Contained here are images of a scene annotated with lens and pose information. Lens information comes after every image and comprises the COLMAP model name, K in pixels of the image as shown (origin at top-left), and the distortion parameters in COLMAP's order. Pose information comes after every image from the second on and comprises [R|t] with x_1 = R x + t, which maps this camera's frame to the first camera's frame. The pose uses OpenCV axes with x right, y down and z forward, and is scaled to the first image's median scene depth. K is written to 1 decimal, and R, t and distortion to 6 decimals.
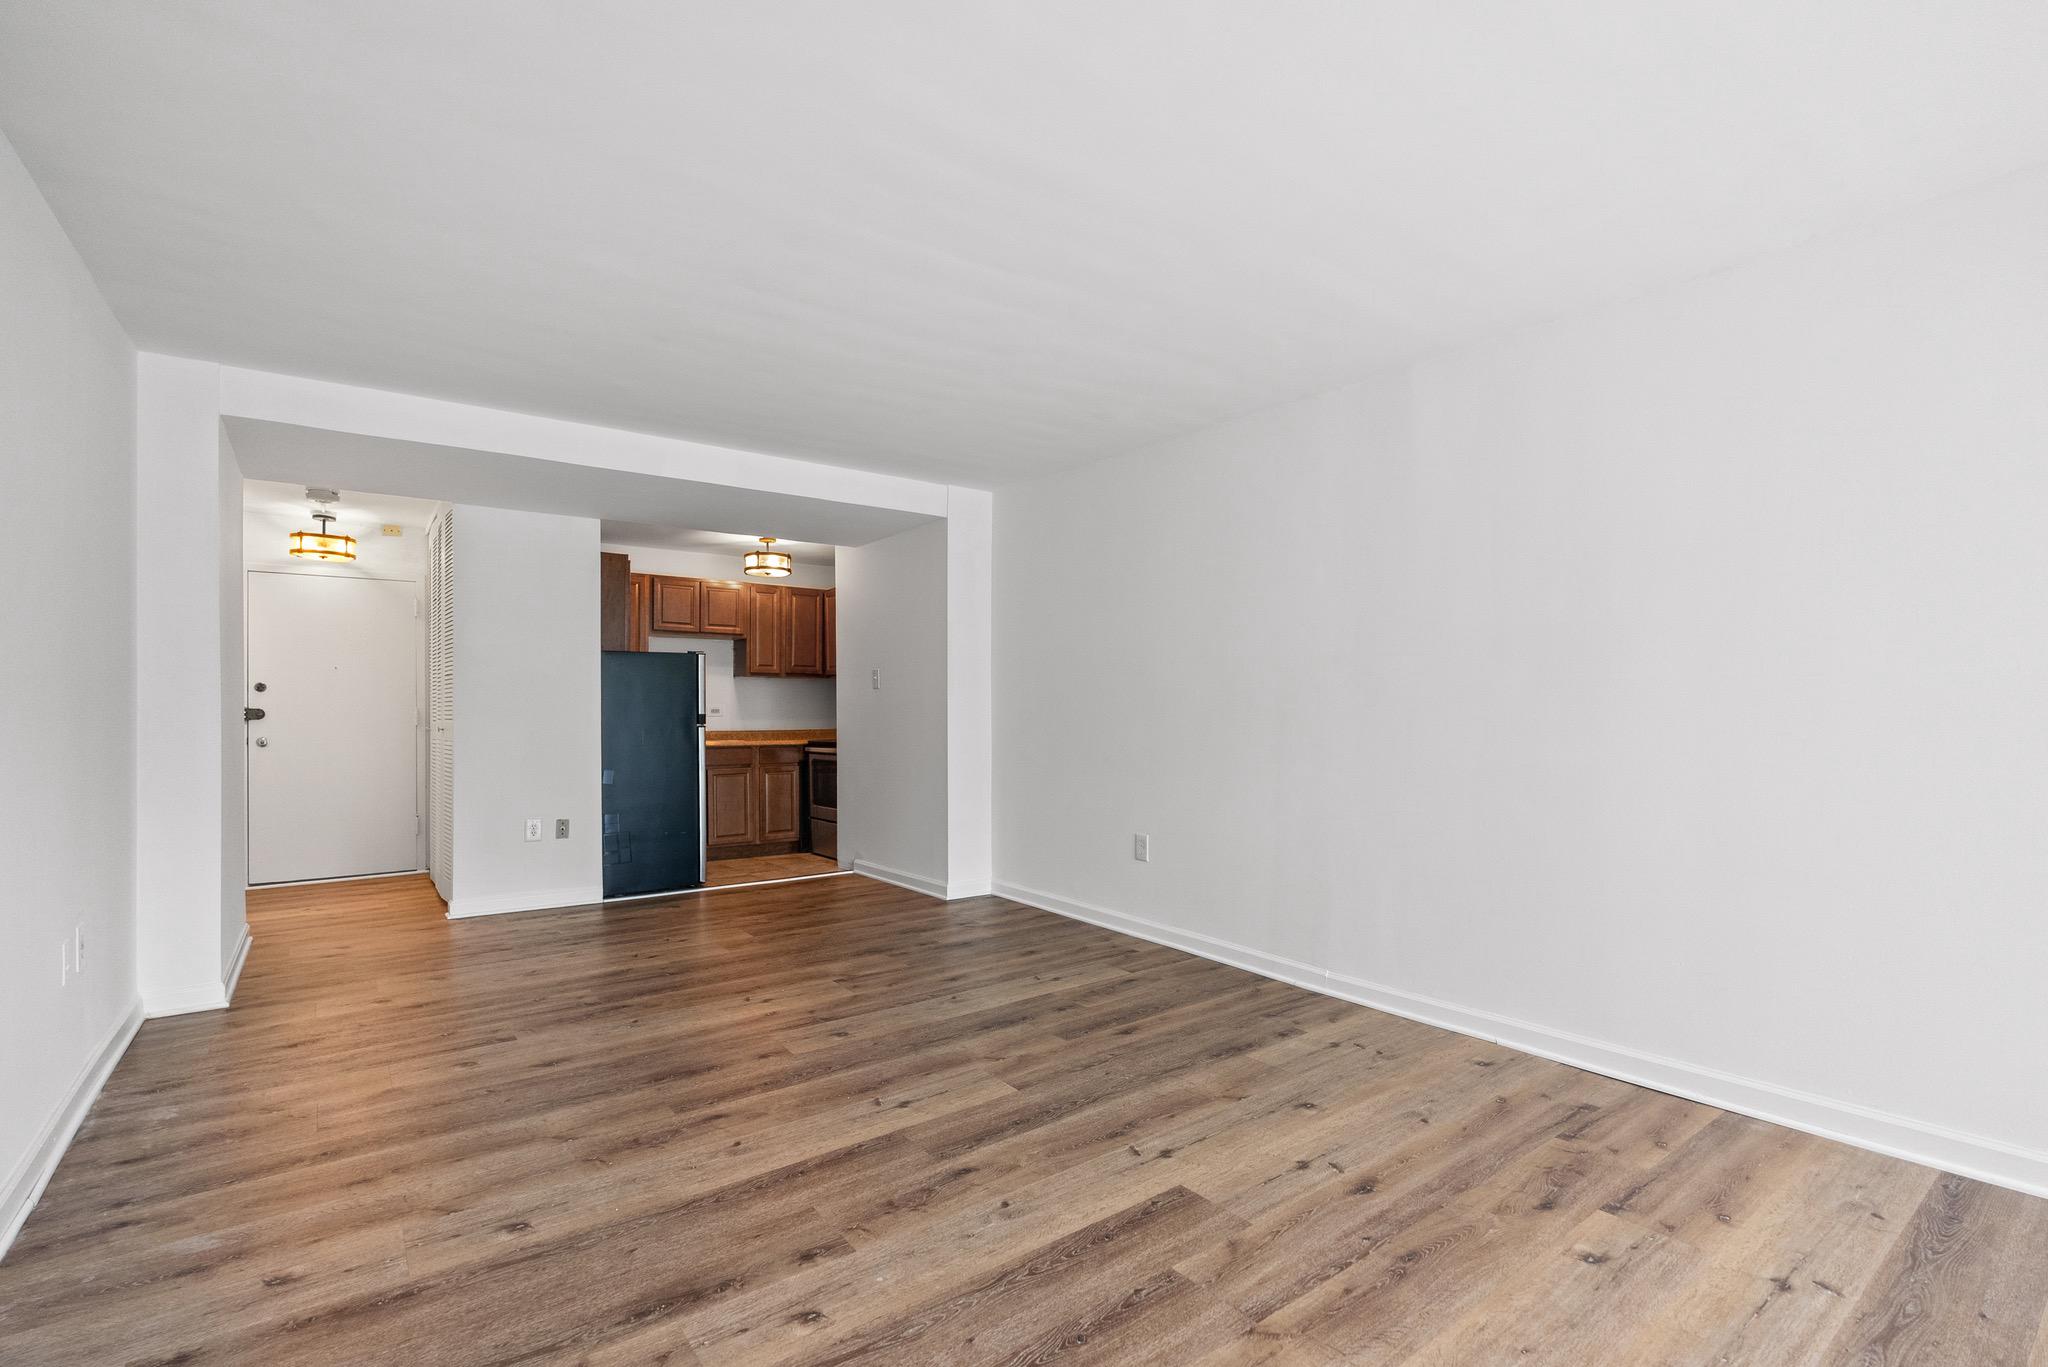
lens RADIAL K [[930.4, 0, 1034.8], [0, 930.4, 711.2], [0, 0, 1]] dist [-0.004130, 0.000181]
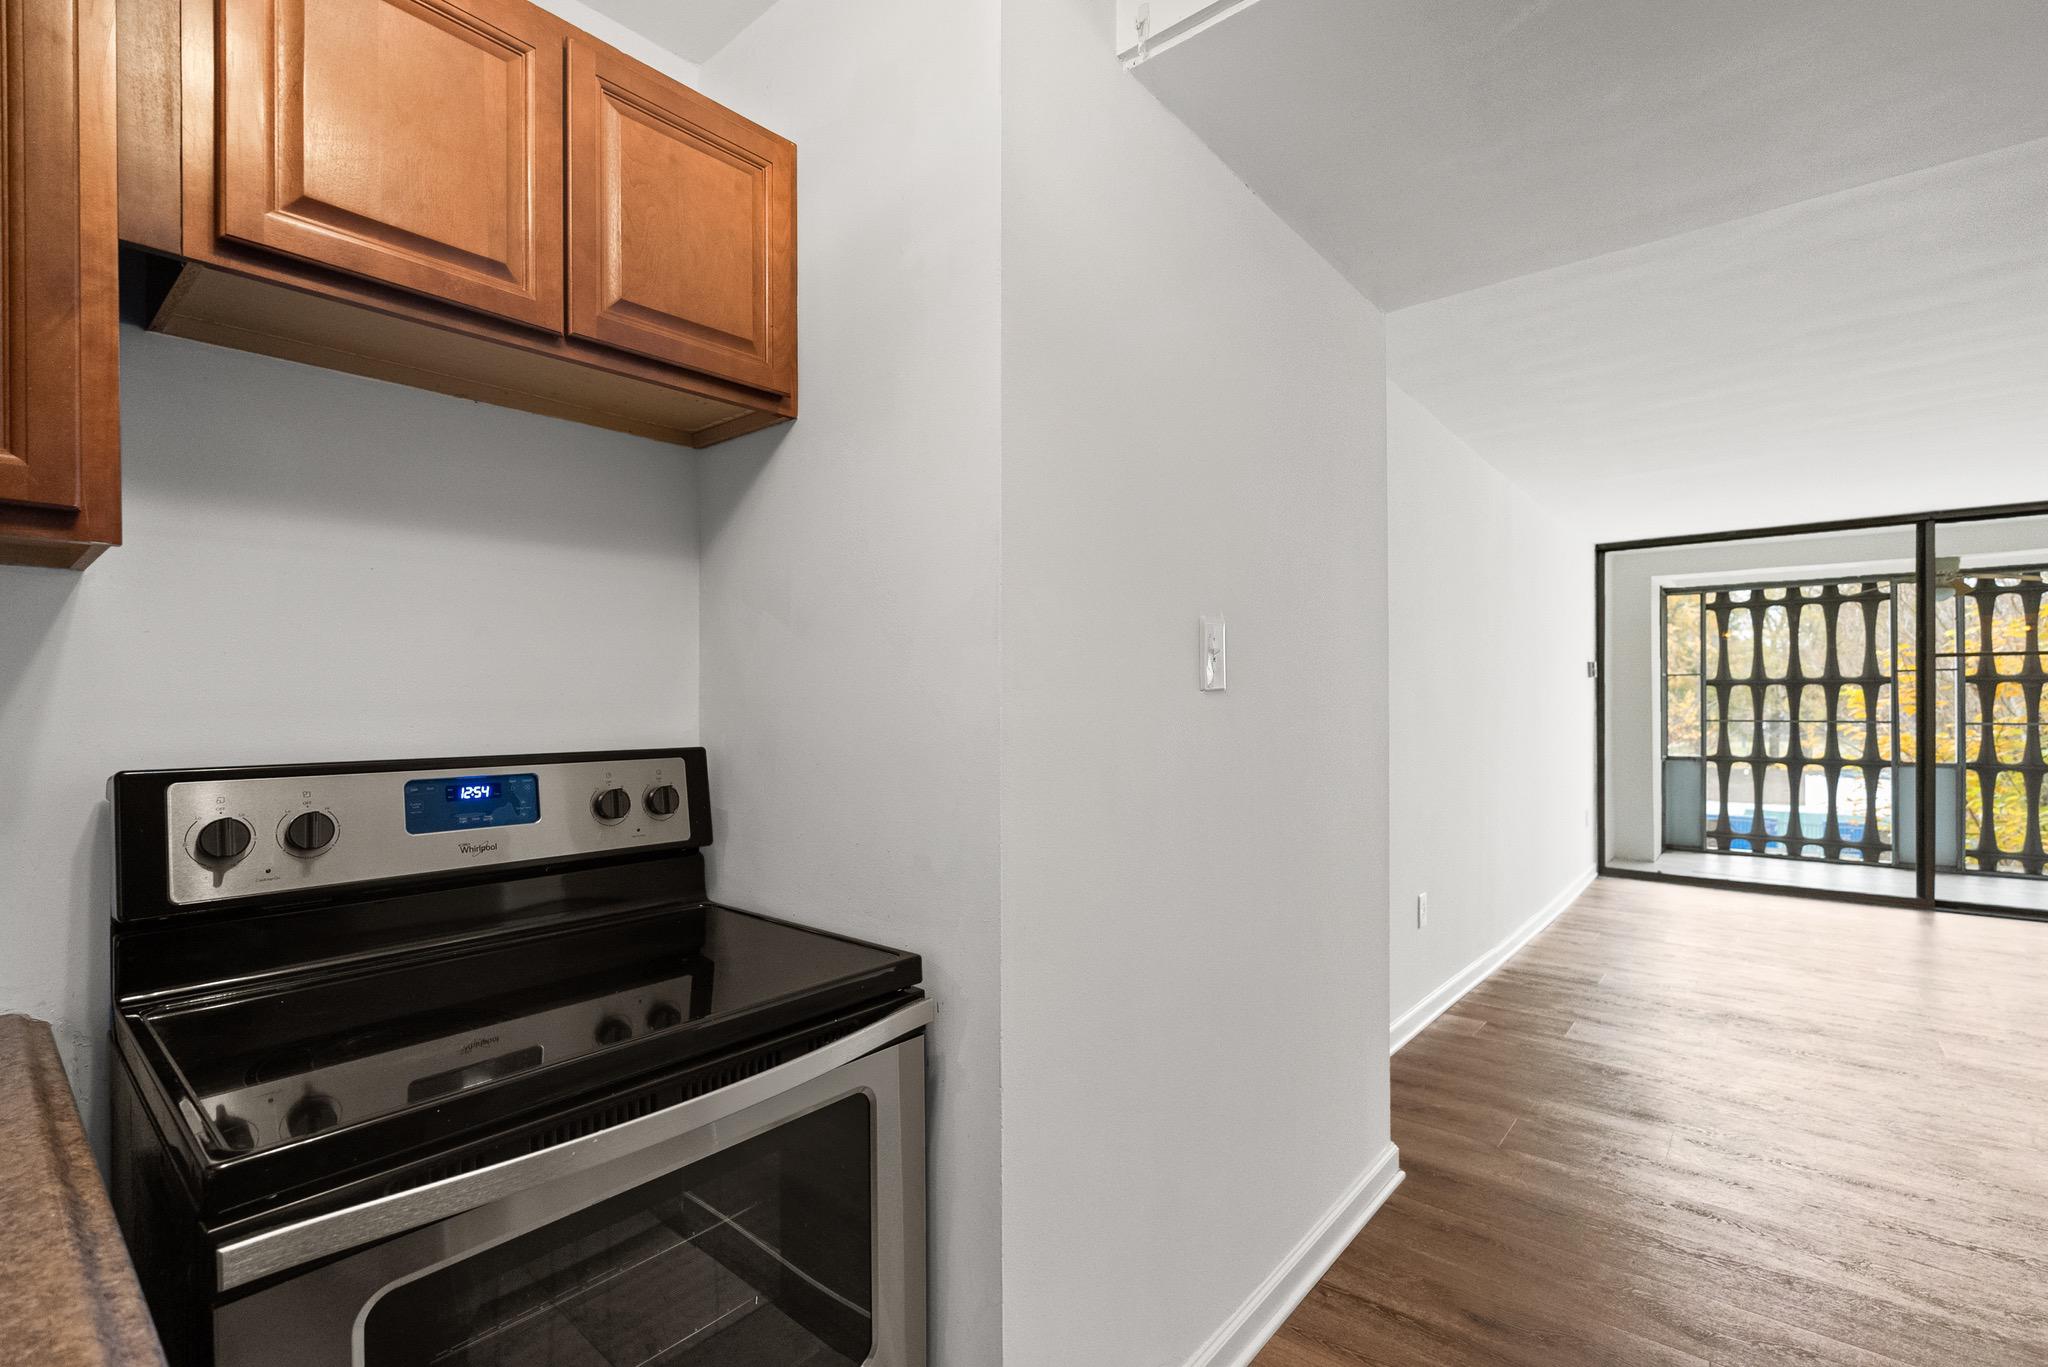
lens RADIAL K [[913.7, 0, 1022.6], [0, 913.7, 700.9], [0, 0, 1]] dist [-0.009575, -0.000056]
pose [[-0.223274, 0.008348, 0.974720, -0.767384], [0.000016, 0.999963, -0.008561, -0.034642], [-0.974756, -0.001896, -0.223266, 2.041184]]
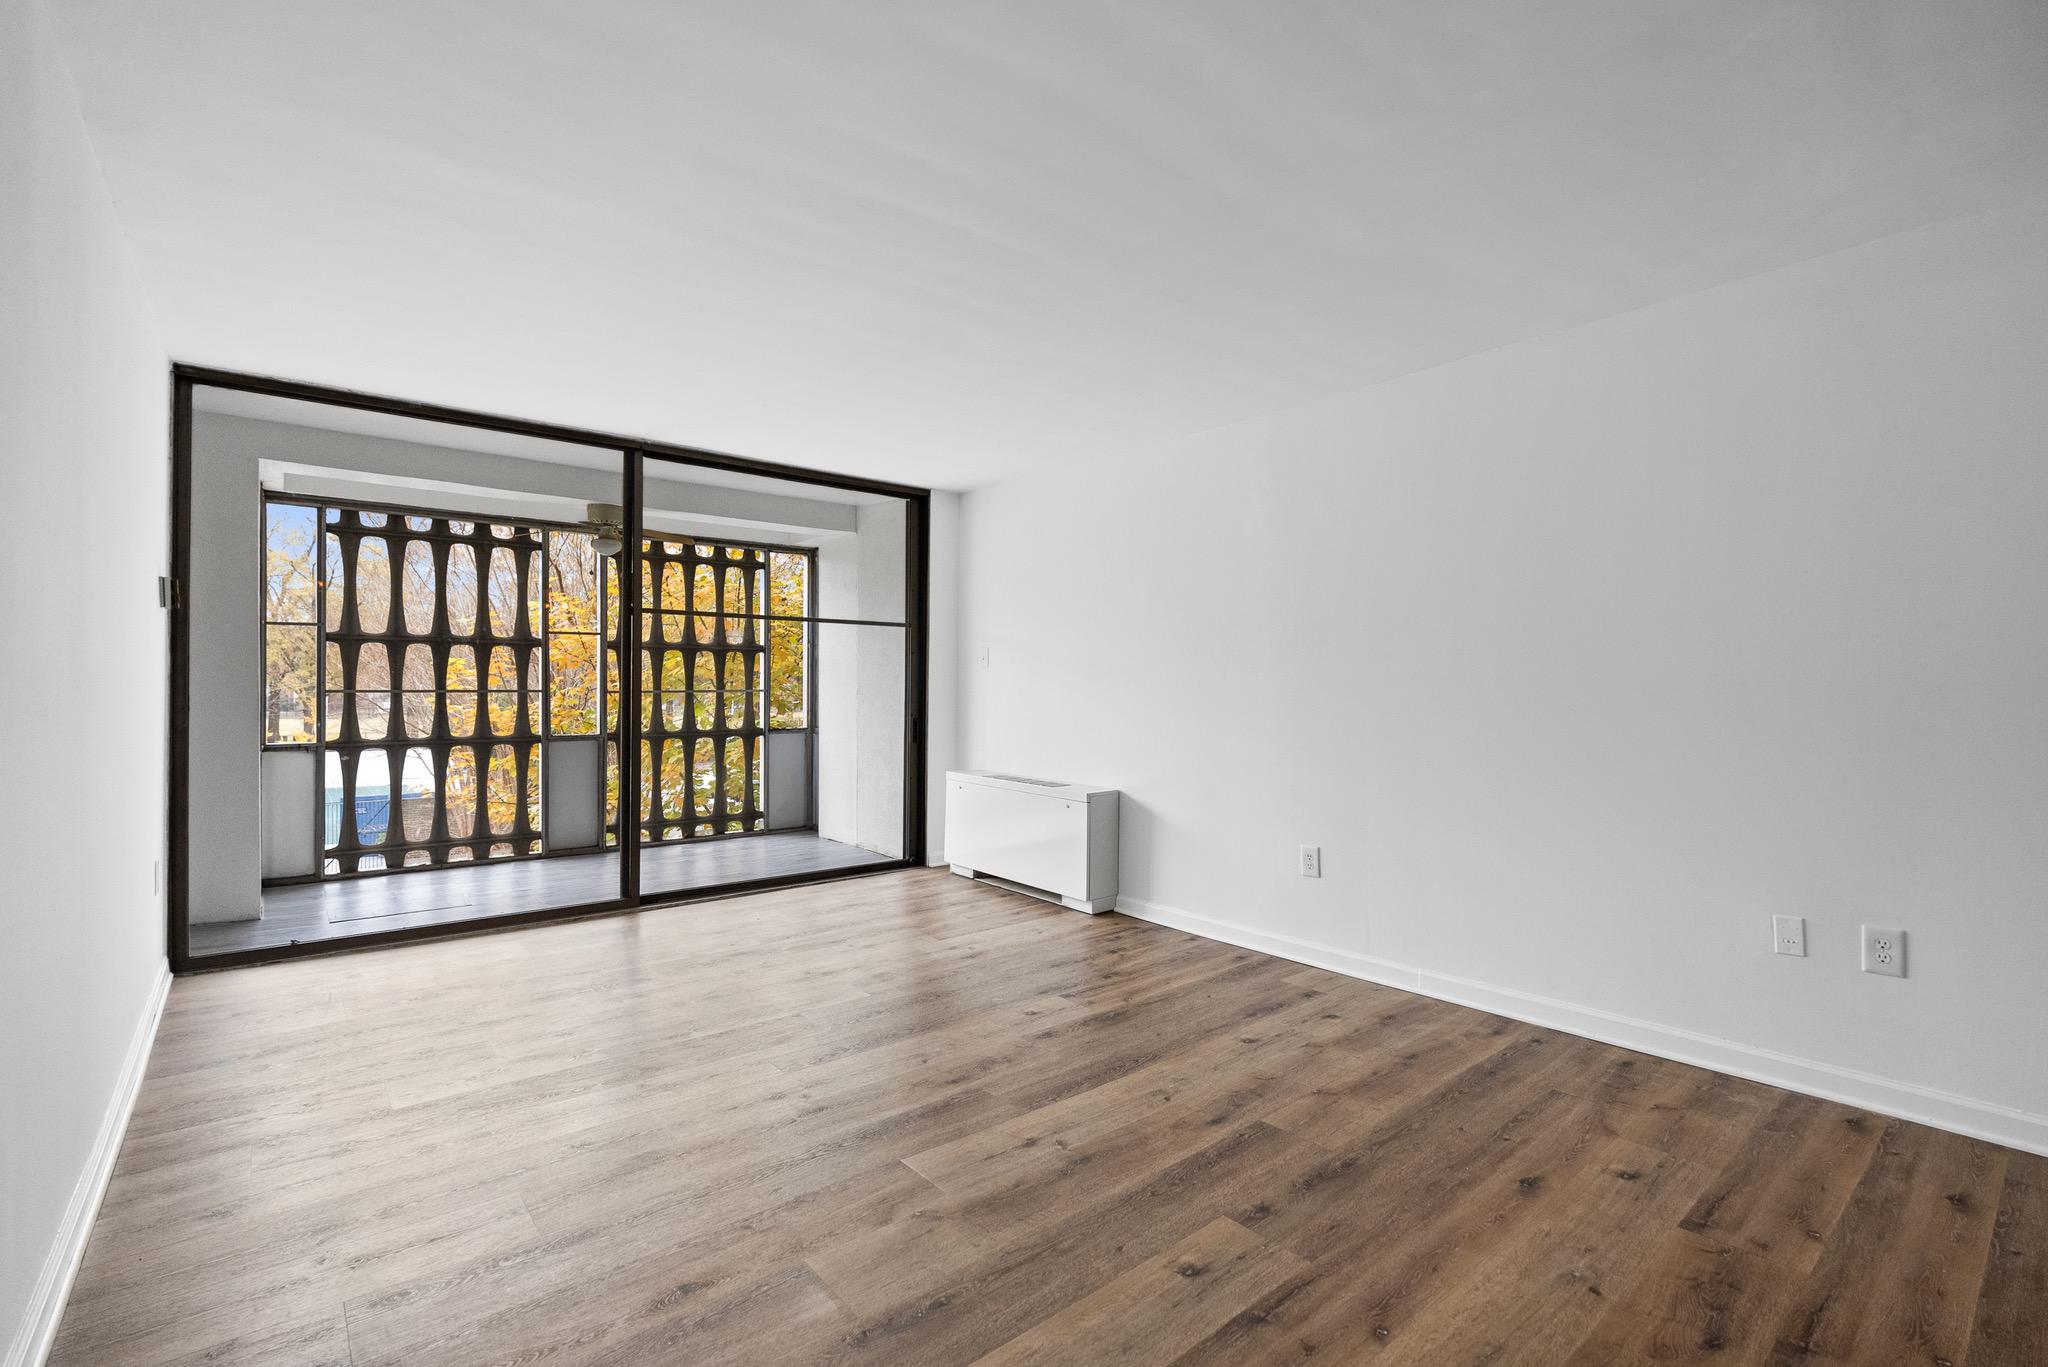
lens RADIAL K [[908.0, 0, 1028.4], [0, 908.0, 686.5], [0, 0, 1]] dist [-0.004868, 0.000057]
pose [[-0.998878, -0.000867, -0.047346, -0.076558], [-0.000932, 0.999999, 0.001340, -0.016304], [0.047345, 0.001383, -0.998878, 1.493138]]
